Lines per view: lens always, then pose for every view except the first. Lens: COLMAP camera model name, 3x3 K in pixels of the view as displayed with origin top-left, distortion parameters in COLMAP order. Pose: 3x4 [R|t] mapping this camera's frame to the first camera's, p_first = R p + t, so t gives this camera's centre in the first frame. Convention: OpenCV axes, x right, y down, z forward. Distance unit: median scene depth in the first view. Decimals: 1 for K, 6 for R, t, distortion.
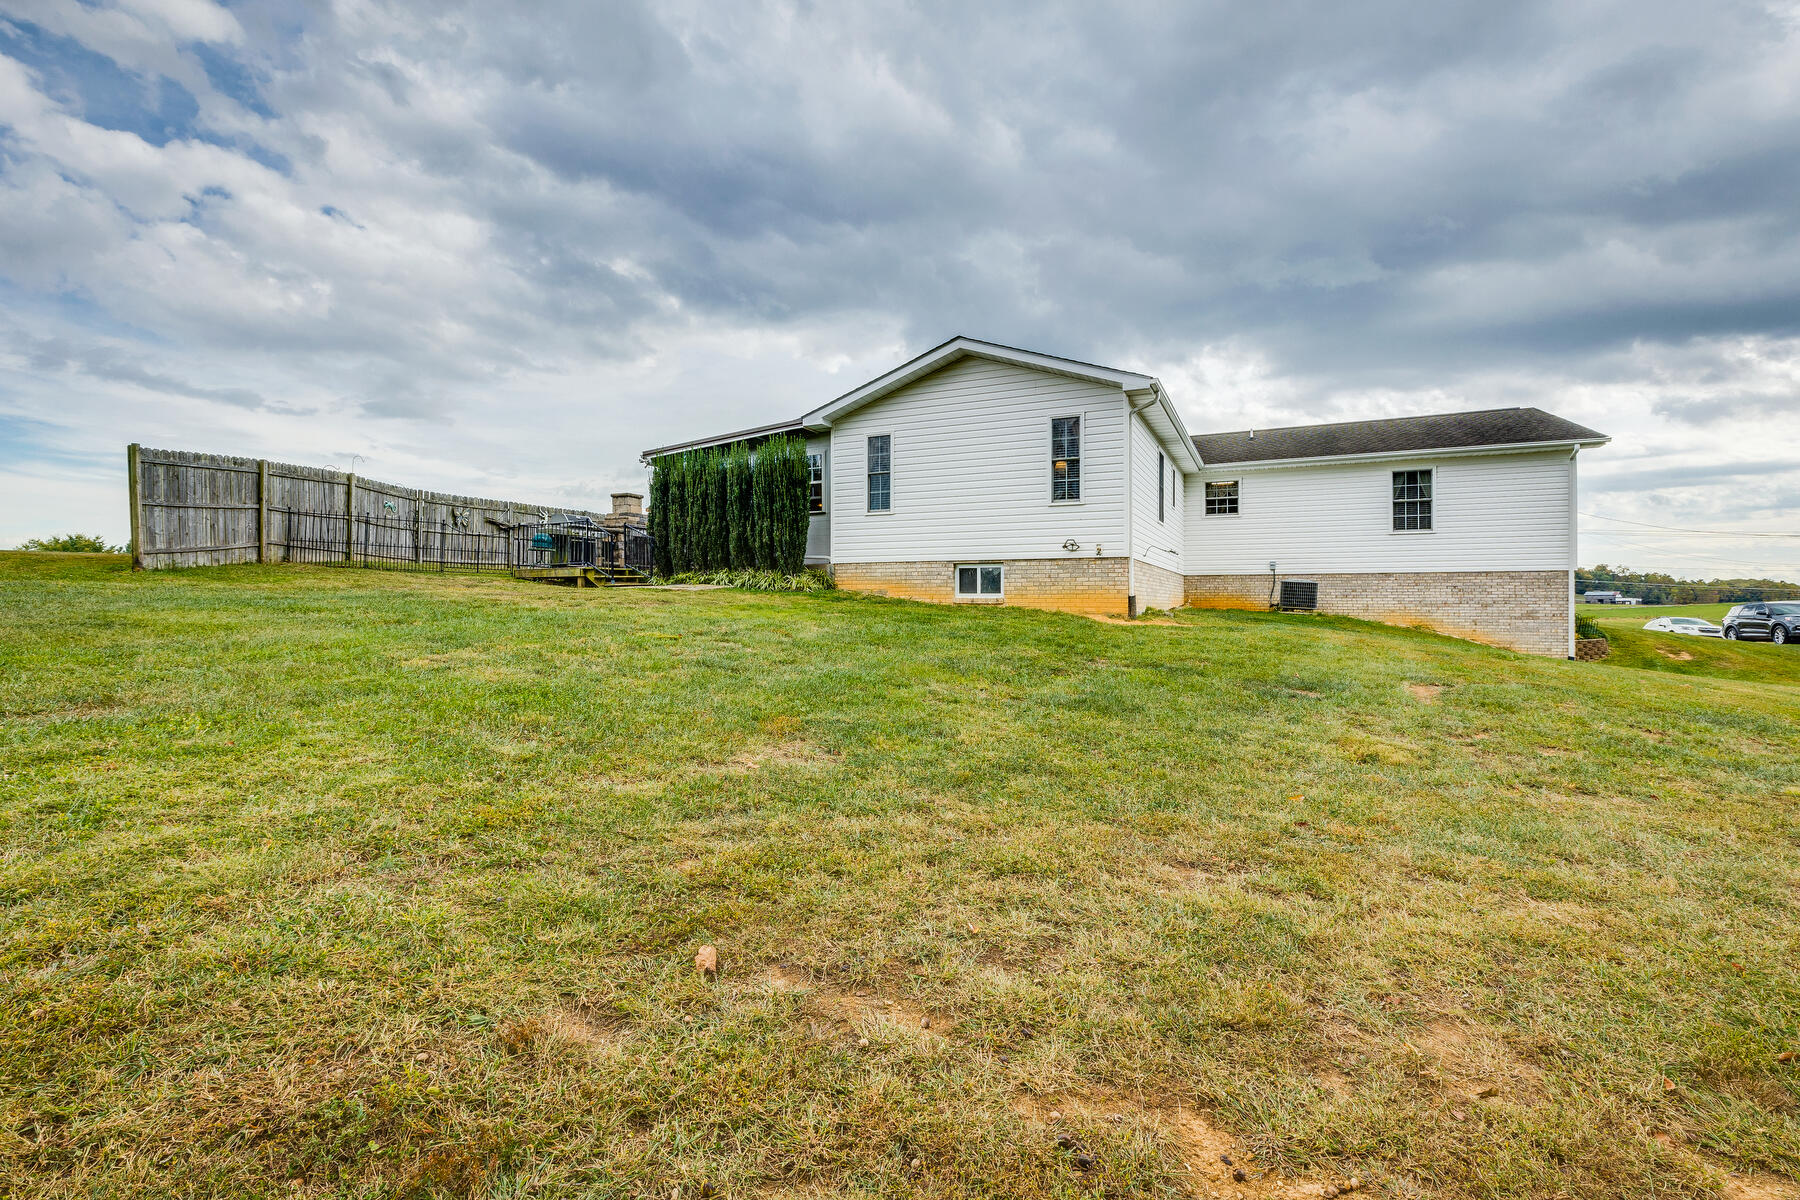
lens RADIAL K [[810.9, 0, 900.0], [0, 810.9, 600.0], [0, 0, 1]] dist [-0.000026, 0.000000]
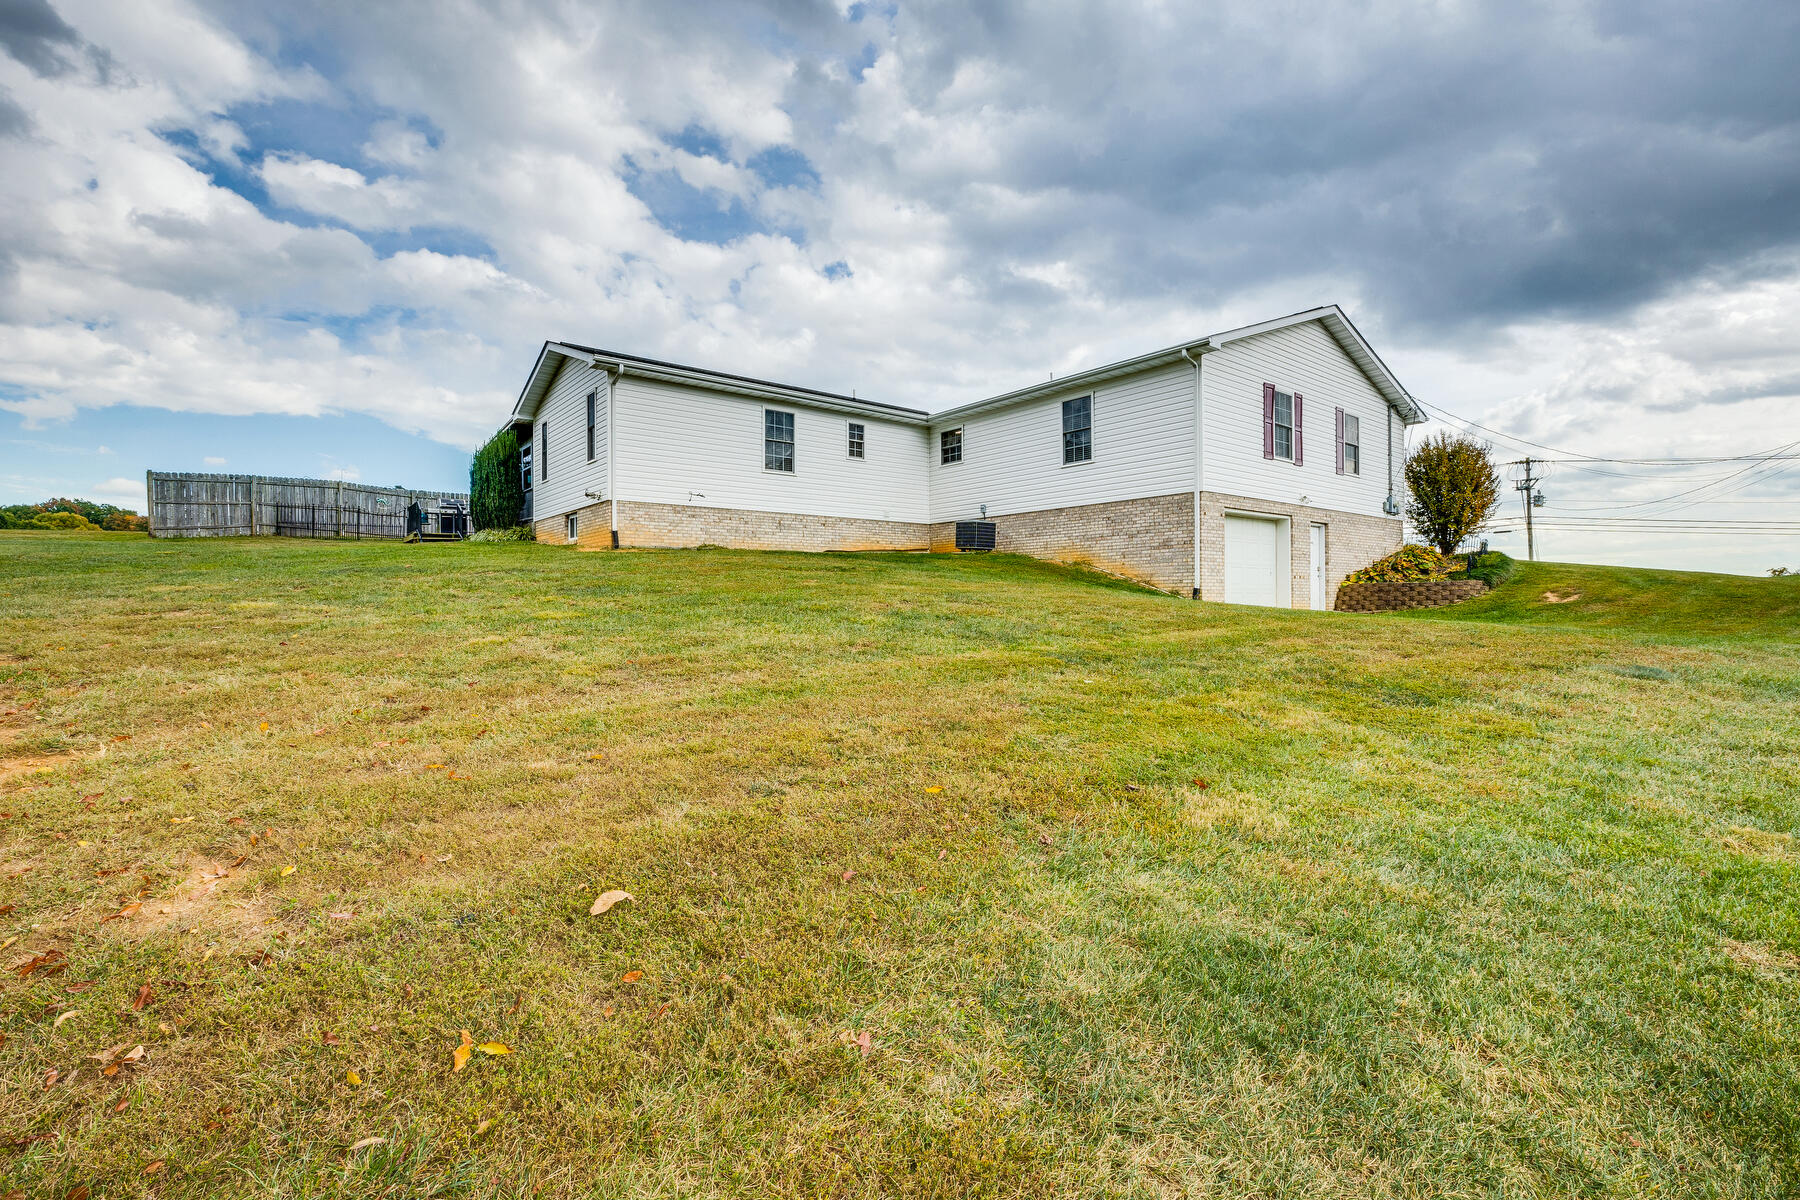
lens RADIAL K [[810.9, 0, 900.0], [0, 810.9, 600.0], [0, 0, 1]] dist [-0.000026, 0.000000]
pose [[0.900380, -0.008261, -0.435025, 0.904491], [0.010870, 0.999935, 0.003509, 0.075265], [0.434968, -0.007888, 0.900411, 0.046579]]
